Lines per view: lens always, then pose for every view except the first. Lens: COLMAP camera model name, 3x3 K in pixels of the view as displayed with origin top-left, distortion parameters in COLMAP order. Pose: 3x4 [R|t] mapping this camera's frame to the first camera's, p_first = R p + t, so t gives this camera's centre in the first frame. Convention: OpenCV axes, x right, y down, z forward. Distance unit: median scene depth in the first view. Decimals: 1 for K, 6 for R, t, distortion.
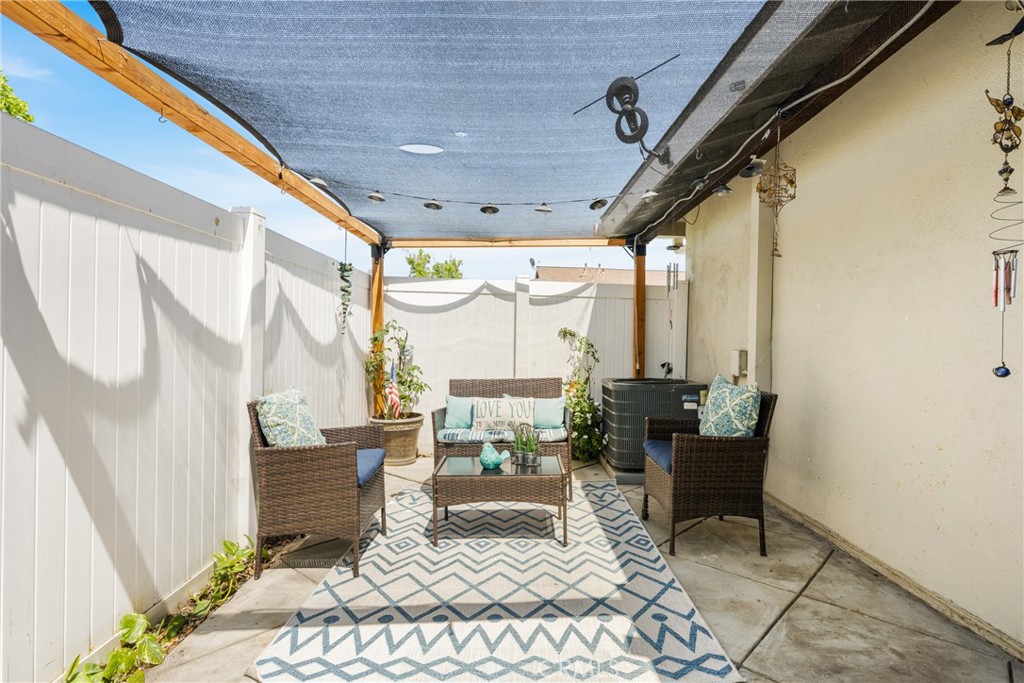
lens RADIAL K [[498.7, 0, 512.0], [0, 498.7, 341.5], [0, 0, 1]] dist [-0.001148, -0.000073]
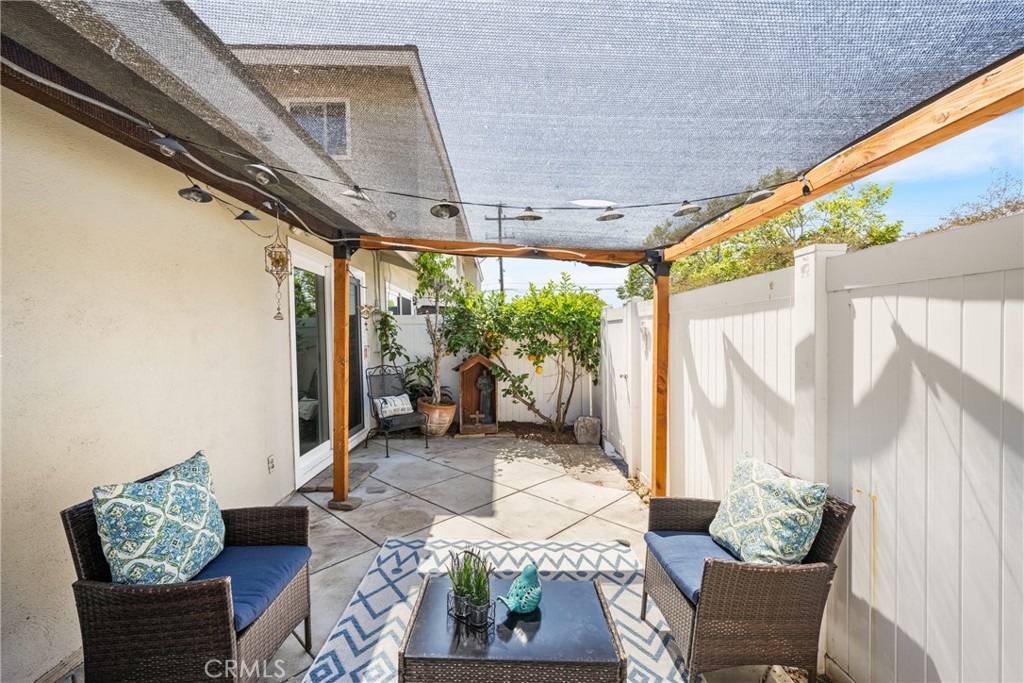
lens RADIAL K [[413.6, 0, 512.0], [0, 413.6, 341.5], [0, 0, 1]] dist [0.000069, -0.000452]
pose [[-0.999769, -0.005796, -0.020677, -0.016840], [-0.006408, 0.999539, 0.029690, -0.163249], [0.020495, 0.029816, -0.999345, 2.156304]]
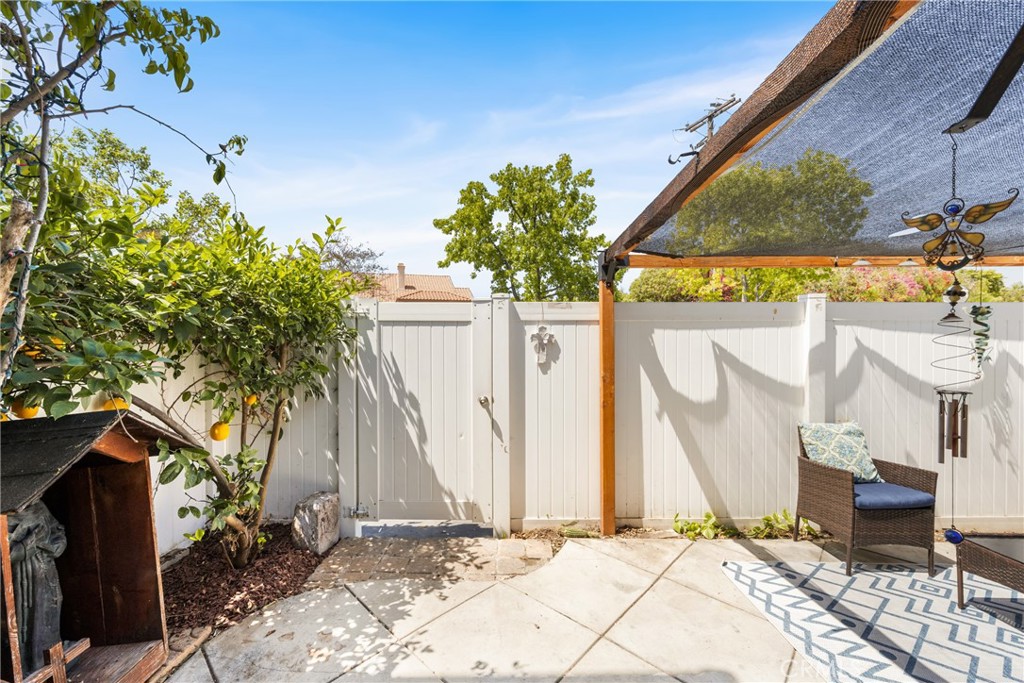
lens RADIAL K [[413.6, 0, 512.0], [0, 413.6, 341.5], [0, 0, 1]] dist [0.000069, -0.000452]
pose [[-0.001031, -0.013621, -0.999907, 0.894030], [-0.006784, 0.999884, -0.013614, -0.132831], [0.999976, 0.006769, -0.001124, 0.146459]]
